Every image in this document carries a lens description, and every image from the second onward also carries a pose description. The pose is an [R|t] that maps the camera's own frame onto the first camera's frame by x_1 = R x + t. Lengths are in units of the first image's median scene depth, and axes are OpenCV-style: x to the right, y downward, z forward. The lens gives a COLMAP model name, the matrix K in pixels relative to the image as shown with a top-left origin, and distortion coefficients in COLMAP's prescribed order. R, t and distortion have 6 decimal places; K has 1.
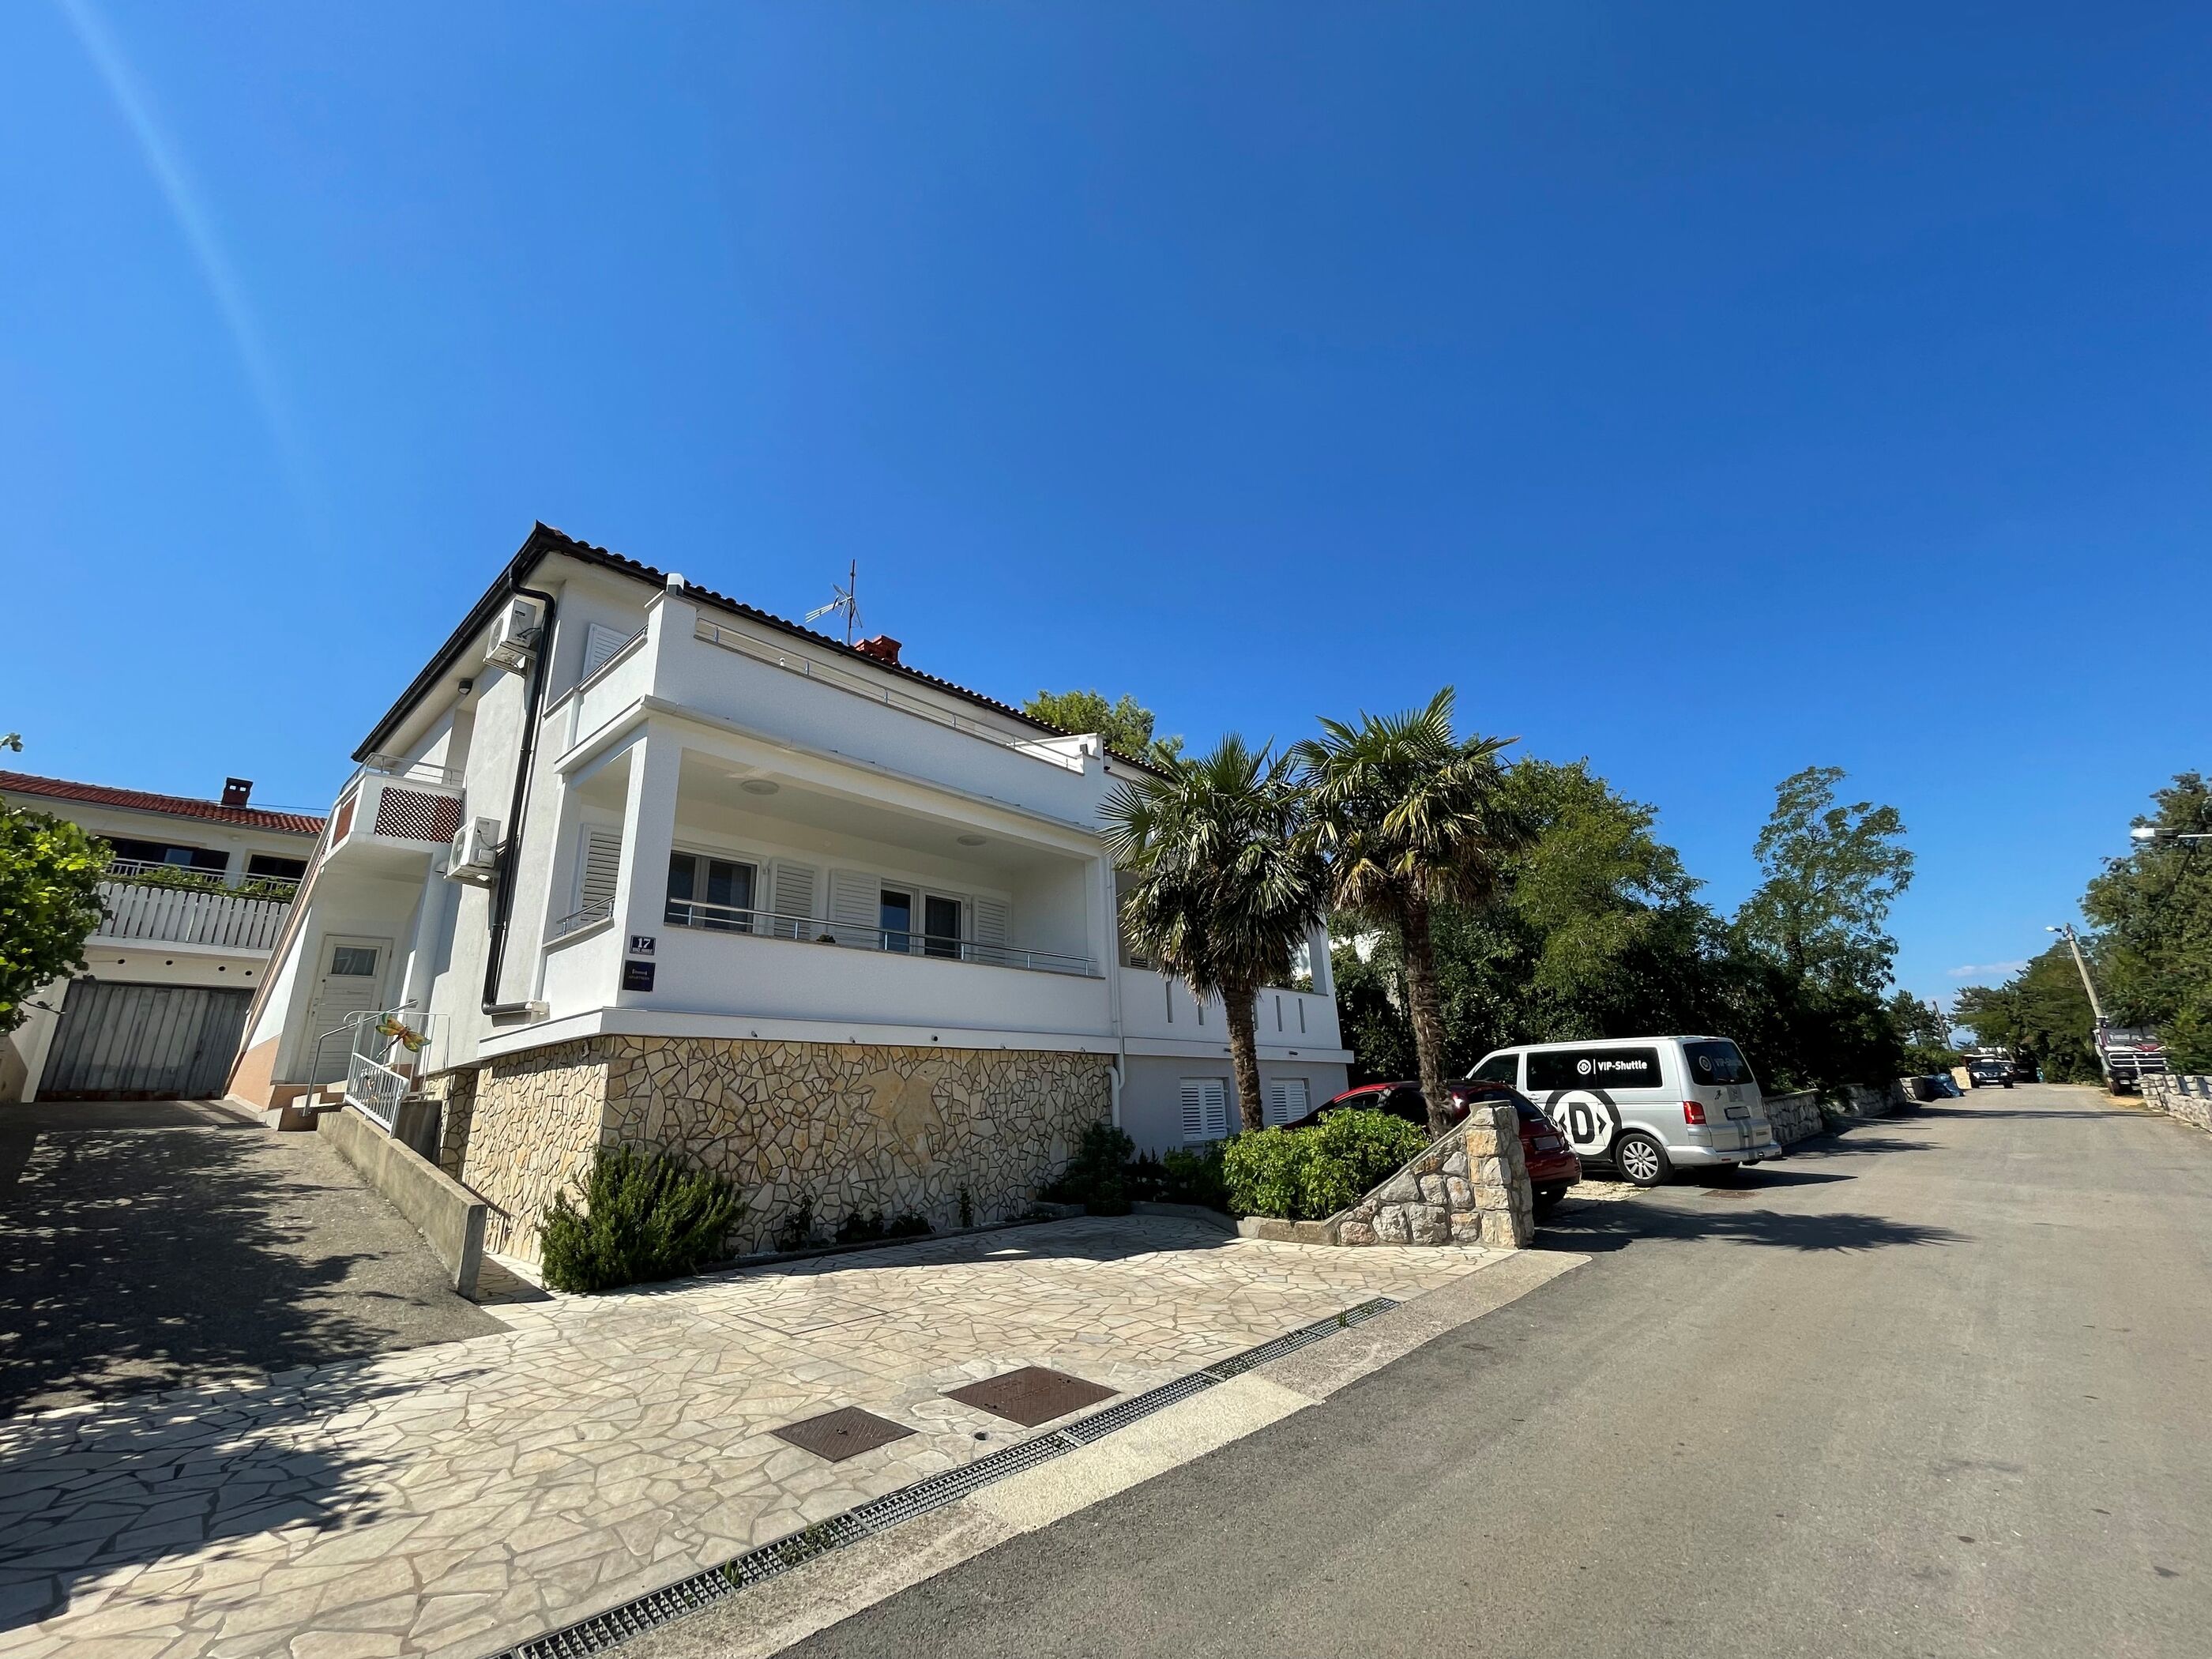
lens RADIAL K [[897.3, 0, 1092.2], [0, 897.3, 836.1], [0, 0, 1]] dist [0.006865, -0.000052]
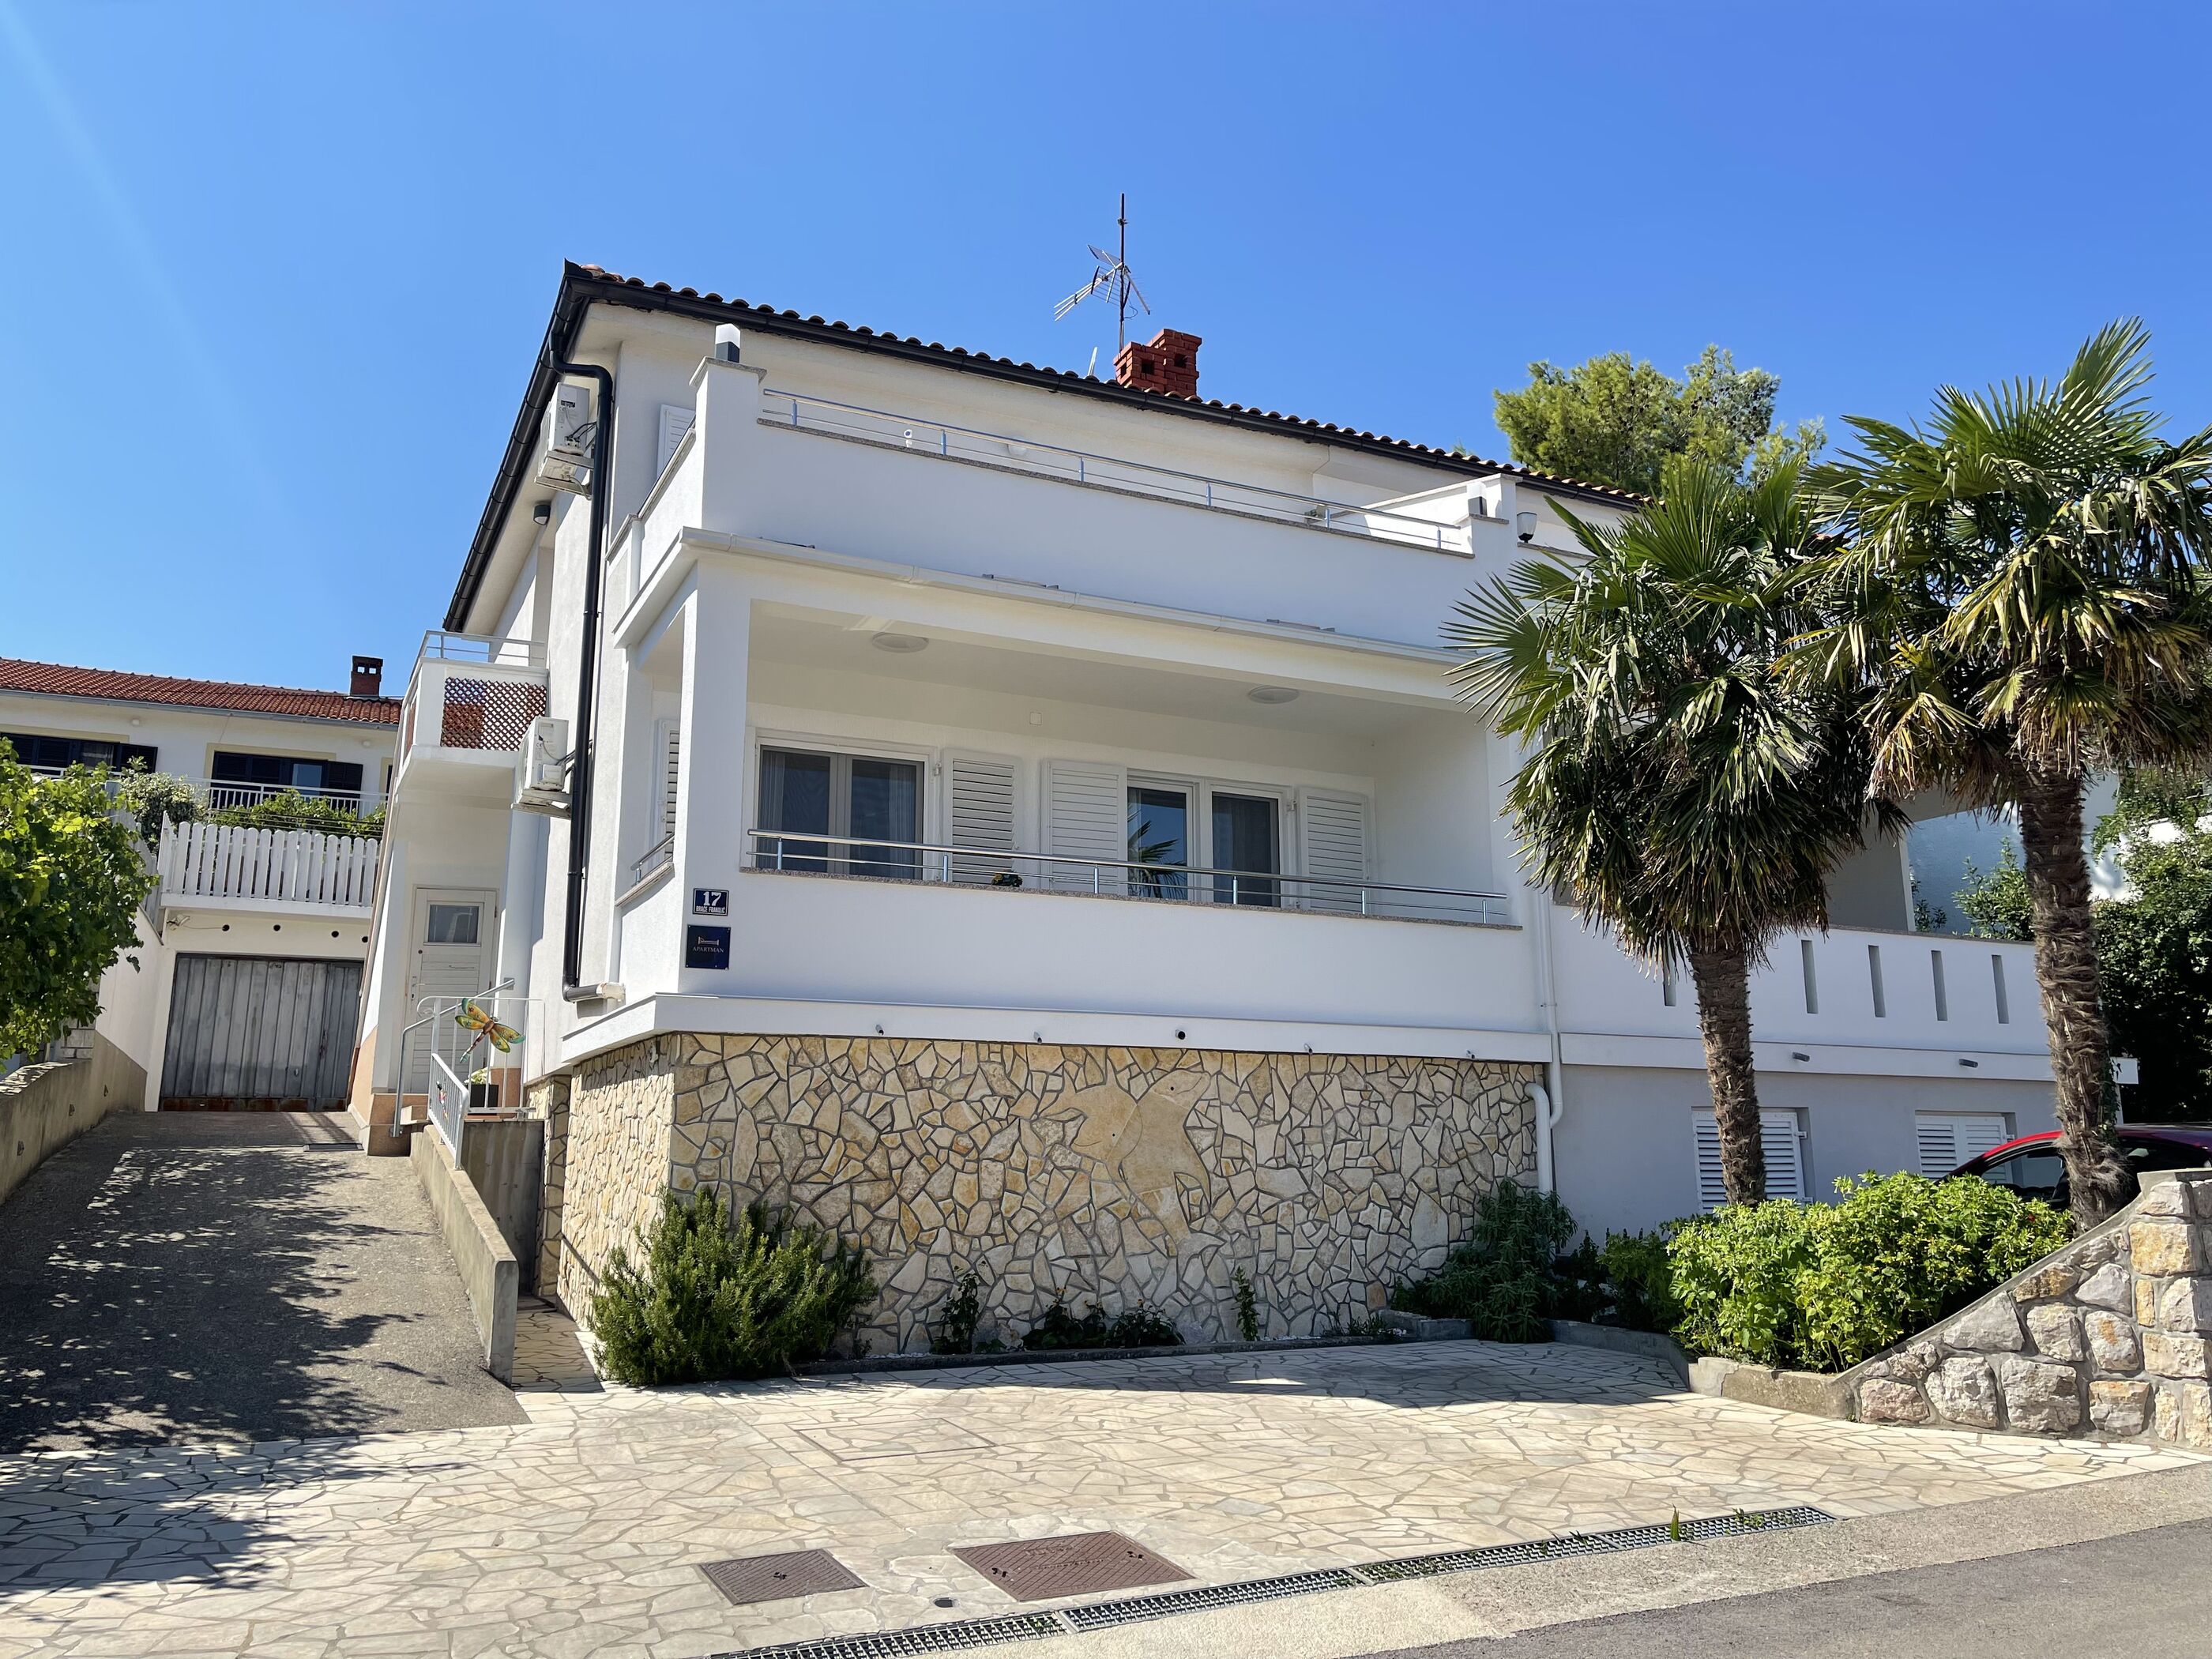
lens RADIAL K [[1689.8, 0, 1144.5], [0, 1689.8, 805.3], [0, 0, 1]] dist [0.089072, -0.106083]
pose [[0.931542, -0.045967, -0.360716, 0.241232], [0.080355, 0.993477, 0.080915, -0.025426], [0.354644, -0.104361, 0.929159, -0.062154]]
